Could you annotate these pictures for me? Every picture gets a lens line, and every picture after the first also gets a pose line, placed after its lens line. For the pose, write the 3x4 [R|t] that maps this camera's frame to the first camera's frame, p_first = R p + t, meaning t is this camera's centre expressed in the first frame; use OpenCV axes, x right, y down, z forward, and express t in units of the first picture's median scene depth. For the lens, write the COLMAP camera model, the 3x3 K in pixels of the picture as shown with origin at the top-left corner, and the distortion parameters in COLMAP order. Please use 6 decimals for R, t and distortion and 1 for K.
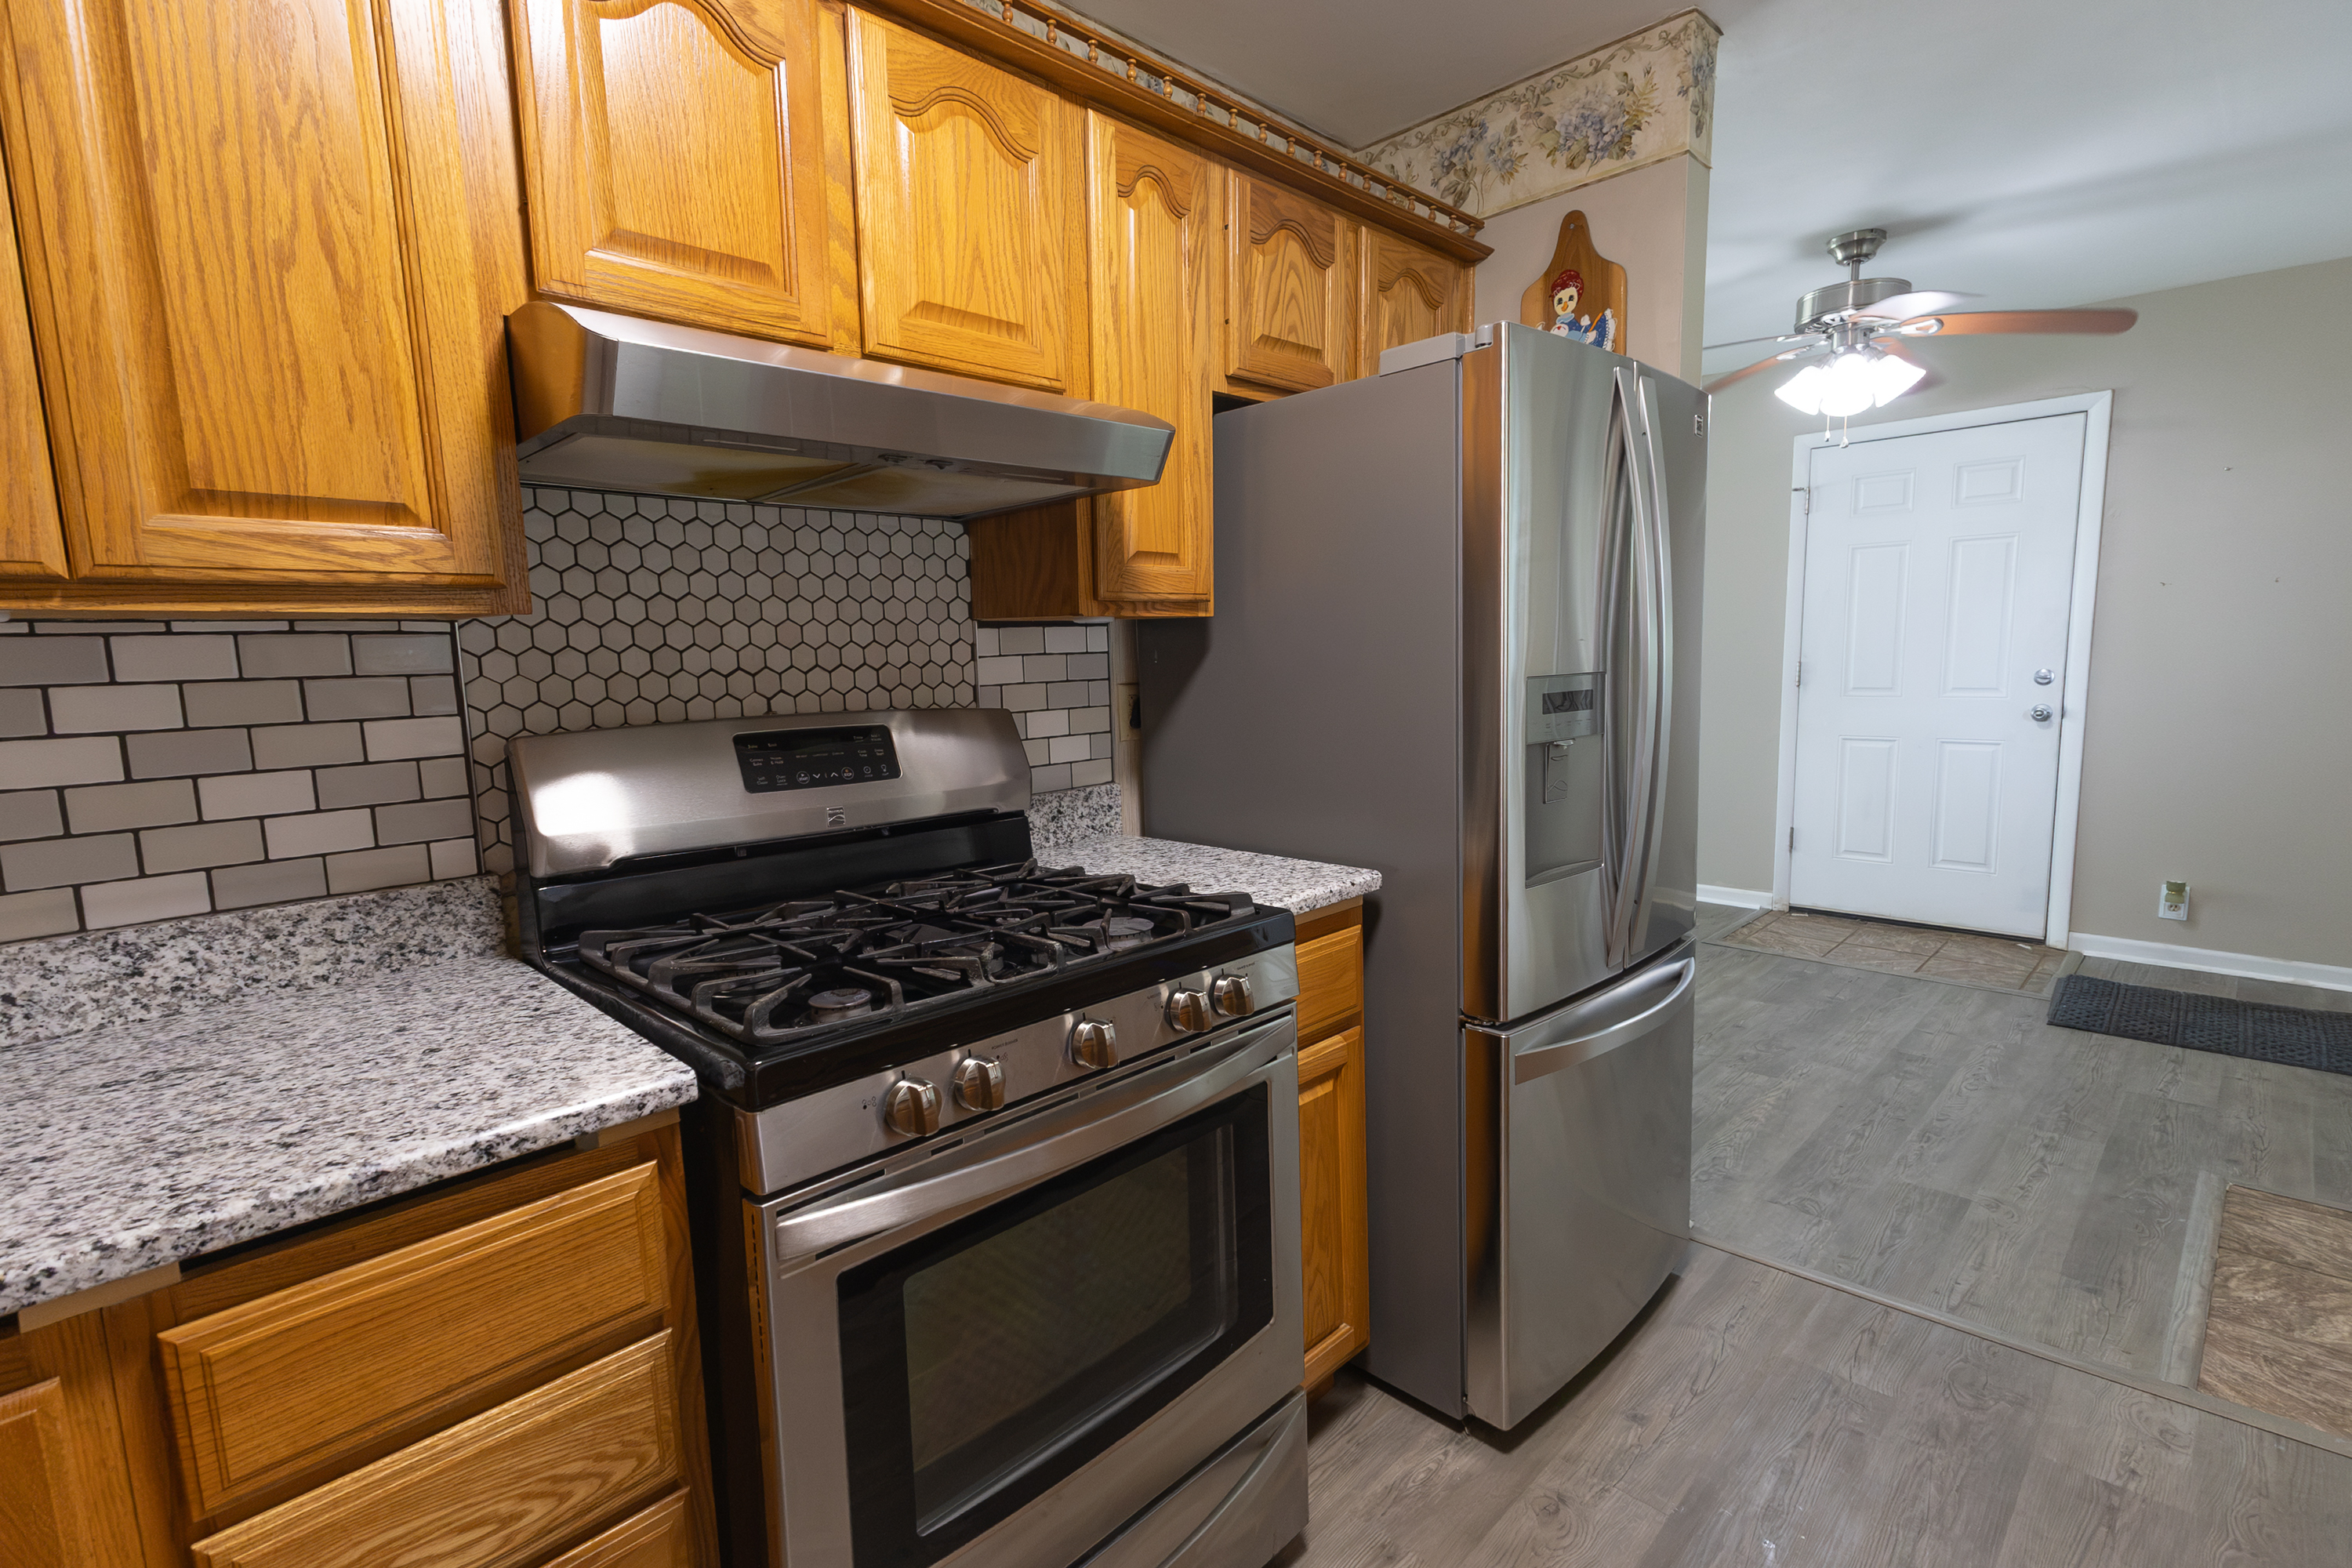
lens RADIAL K [[1091.1, 0, 1176.0], [0, 1091.1, 784.0], [0, 0, 1]] dist [0.030257, -0.008655]
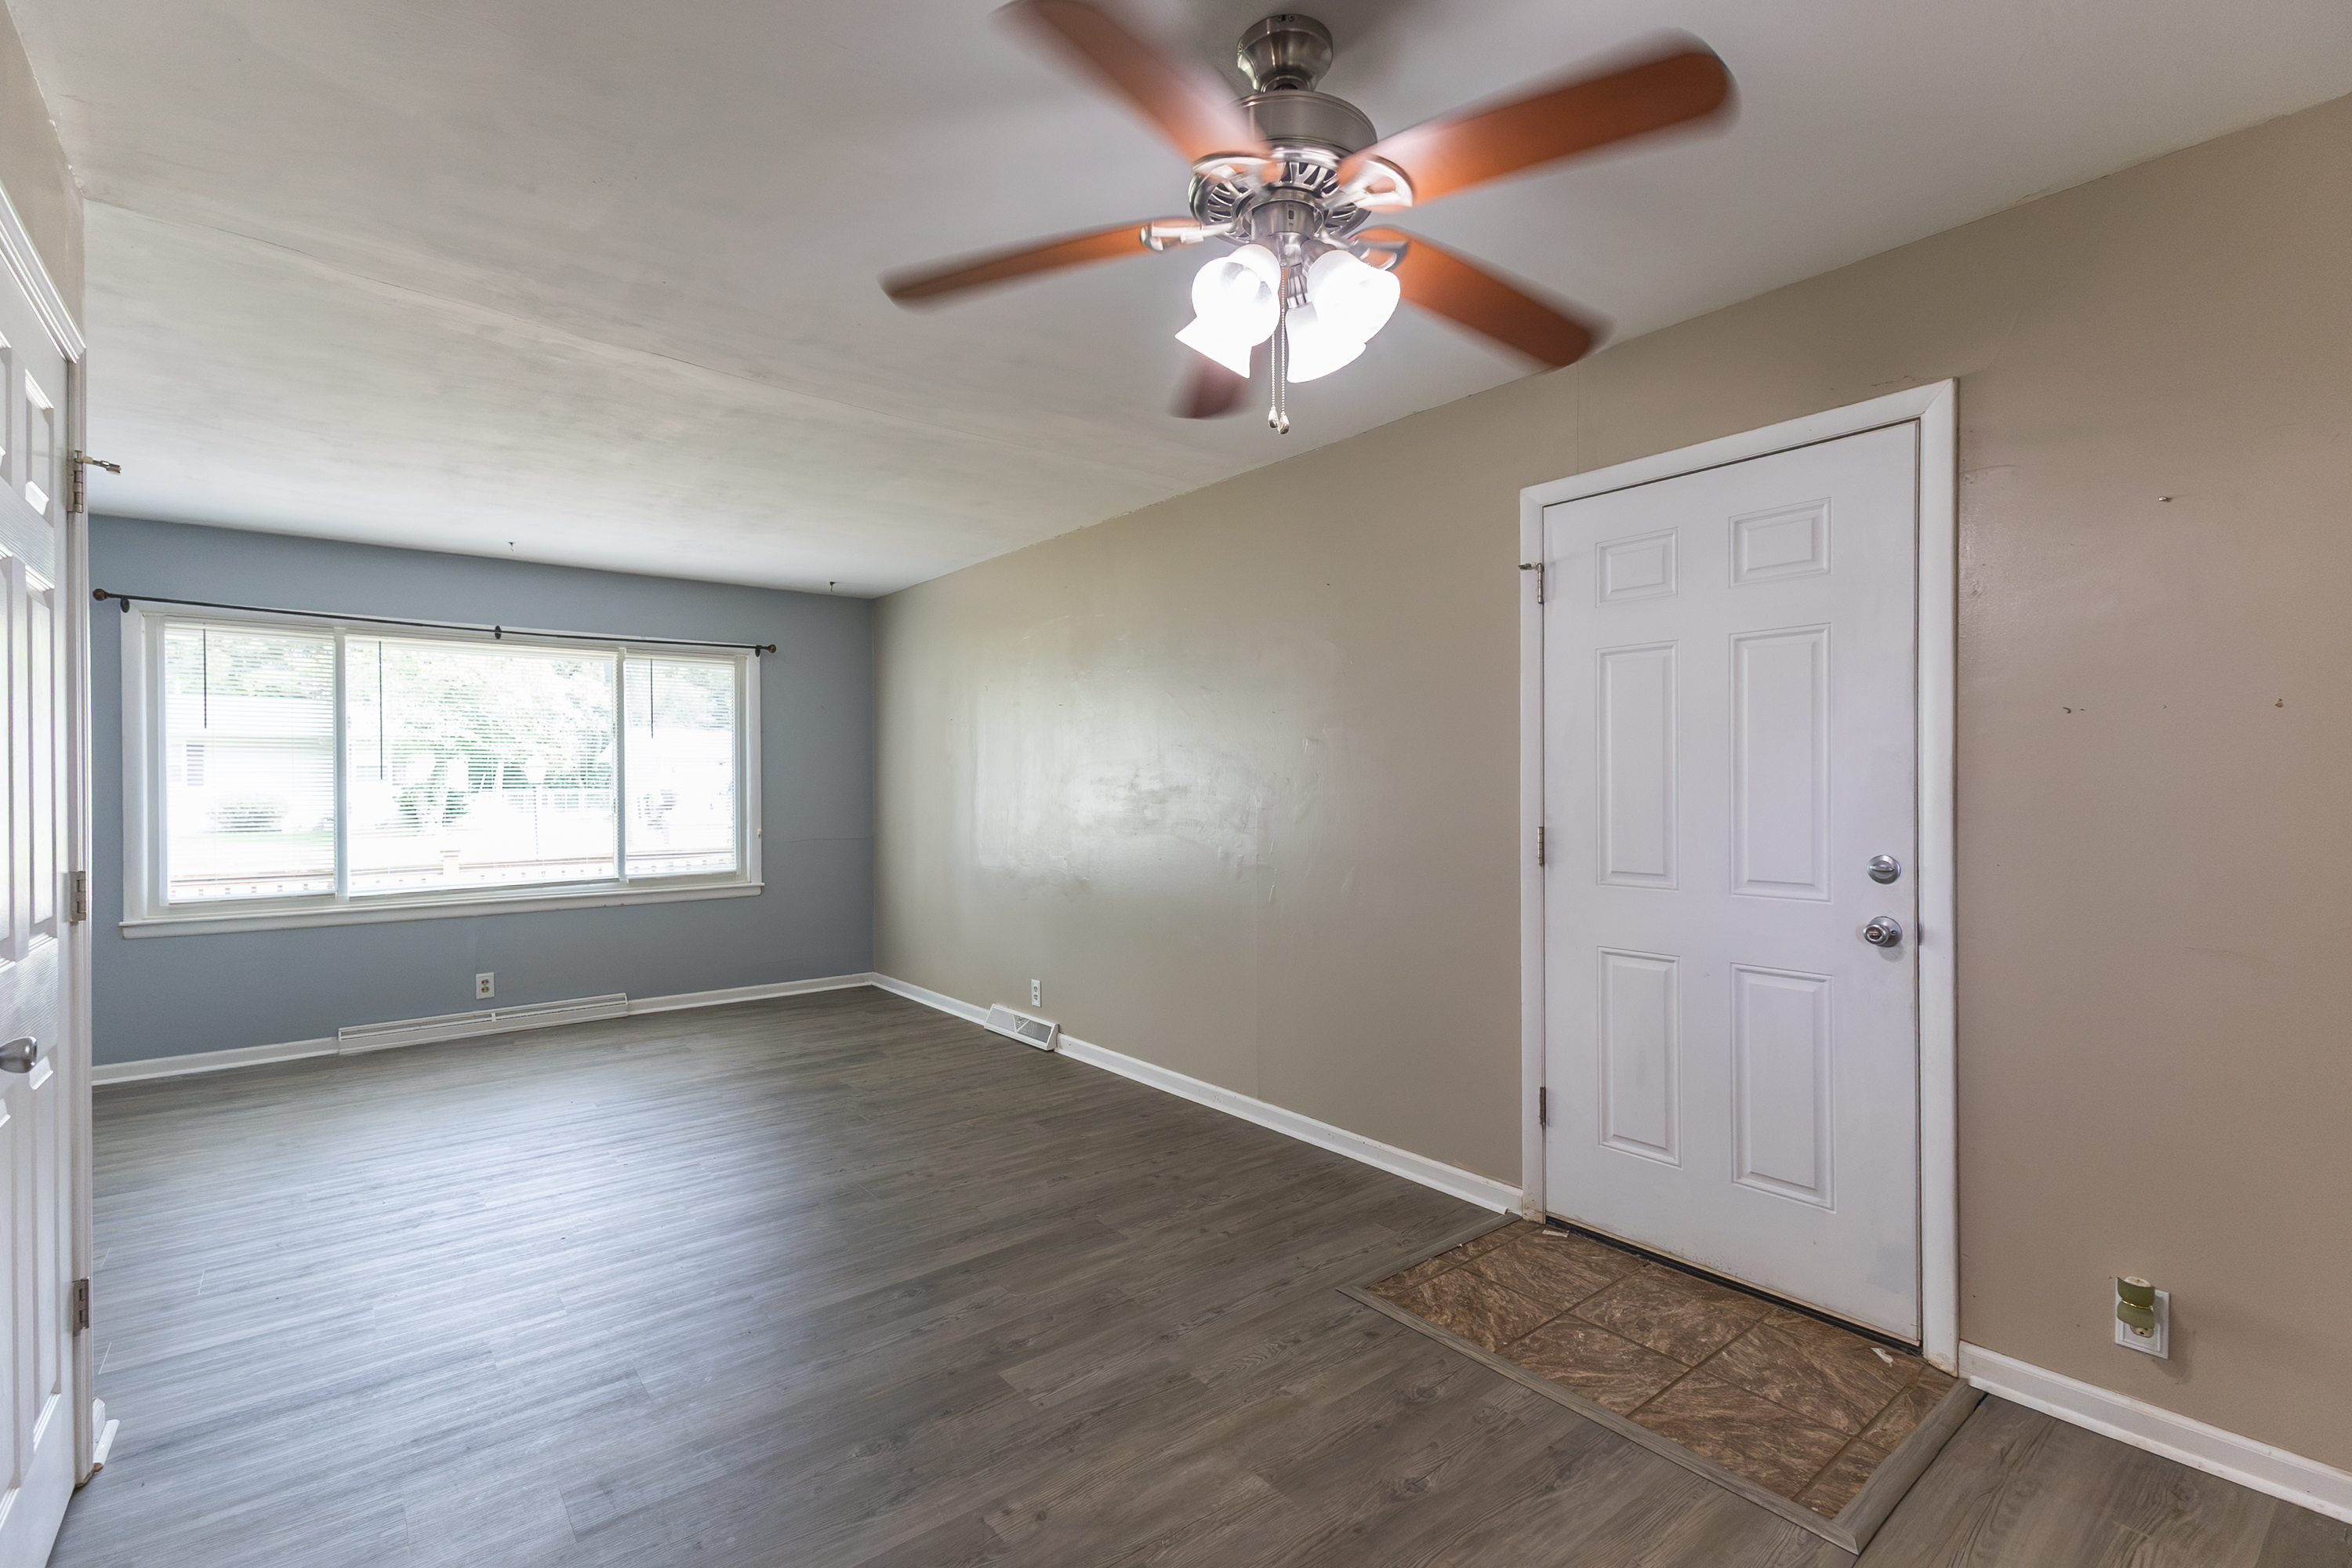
lens RADIAL K [[1061.8, 0, 1174.6], [0, 1061.8, 788.2], [0, 0, 1]] dist [0.030310, -0.008928]
pose [[0.993969, 0.023386, -0.107142, 0.472124], [-0.035879, 0.992578, -0.116200, -0.059780], [0.103630, 0.119343, 0.987430, 0.403381]]
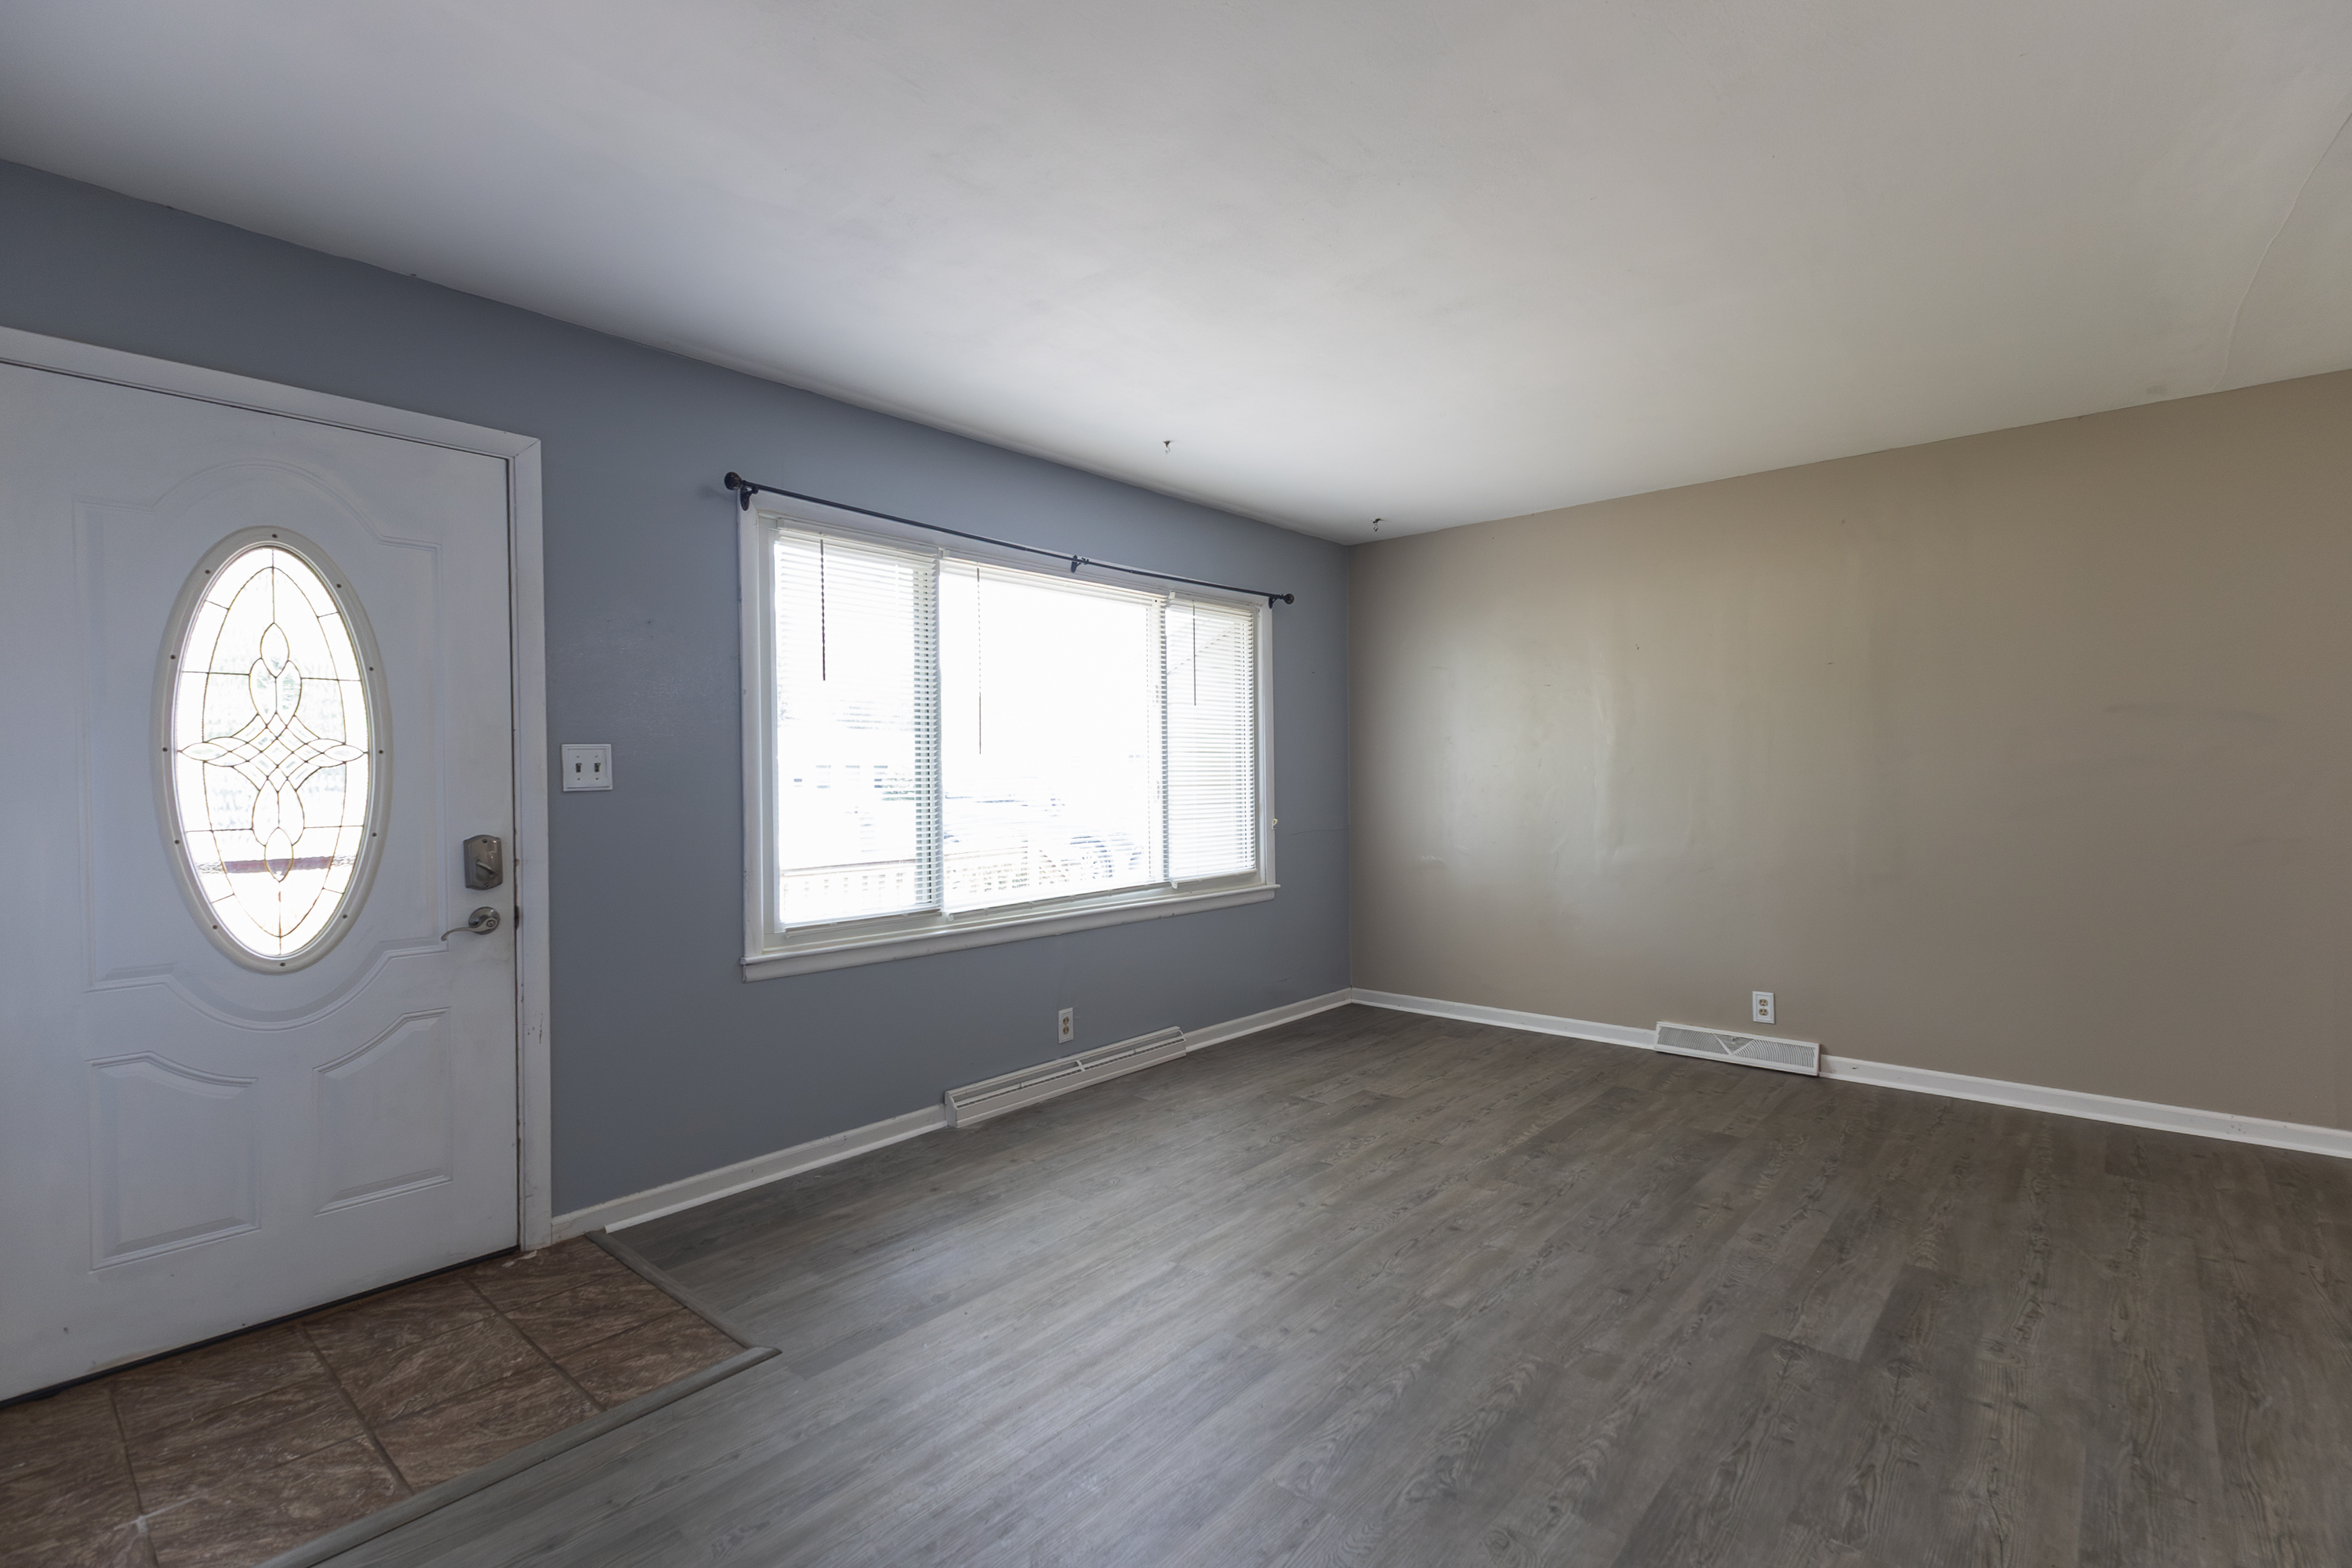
lens RADIAL K [[1068.5, 0, 1178.6], [0, 1068.5, 789.9], [0, 0, 1]] dist [0.023307, -0.008137]
pose [[0.997347, 0.016398, 0.070918, -0.436955], [-0.008303, 0.993563, -0.112974, -0.049479], [-0.072314, 0.112085, 0.991064, 0.608750]]
